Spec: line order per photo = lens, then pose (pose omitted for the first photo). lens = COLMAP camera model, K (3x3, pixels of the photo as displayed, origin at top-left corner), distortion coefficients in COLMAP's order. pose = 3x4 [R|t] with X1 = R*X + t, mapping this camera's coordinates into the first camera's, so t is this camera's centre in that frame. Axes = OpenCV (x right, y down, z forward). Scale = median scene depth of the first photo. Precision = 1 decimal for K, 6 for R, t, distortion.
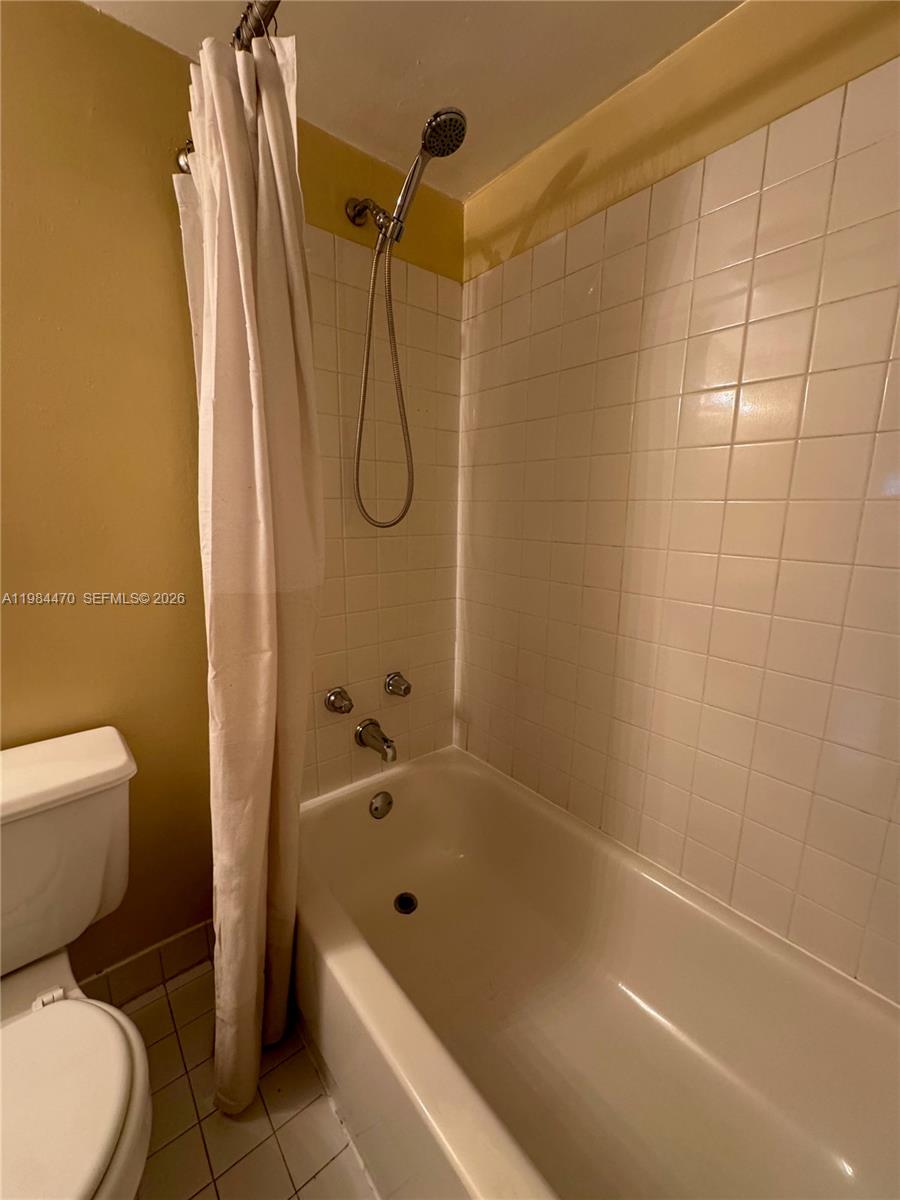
lens RADIAL K [[476.2, 0, 448.1], [0, 476.2, 597.5], [0, 0, 1]] dist [-0.004909, 0.000292]
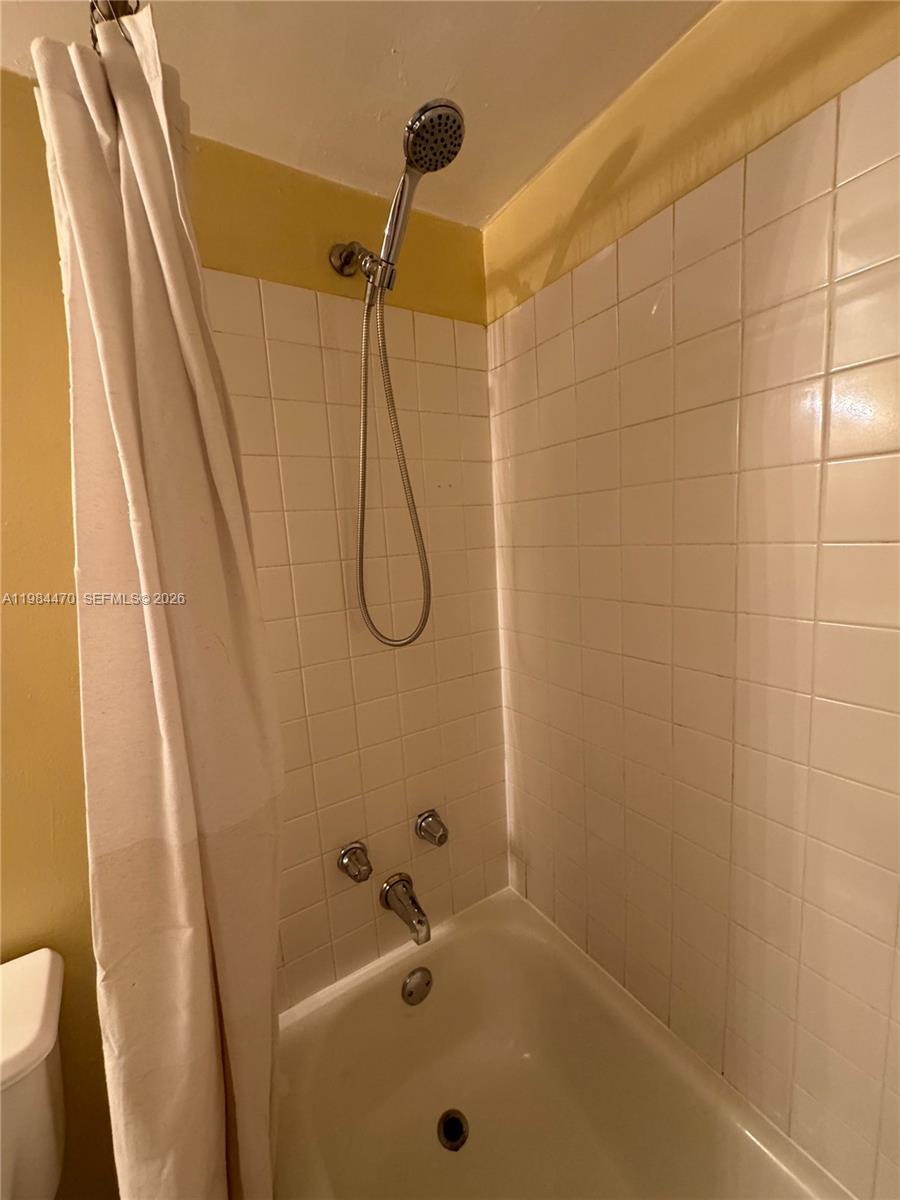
lens RADIAL K [[476.2, 0, 448.4], [0, 476.2, 599.9], [0, 0, 1]] dist [-0.004909, 0.000292]
pose [[0.989712, -0.053690, -0.132619, 0.054757], [0.047382, 0.997611, -0.050273, -0.179593], [0.135001, 0.043471, 0.989891, 0.239662]]
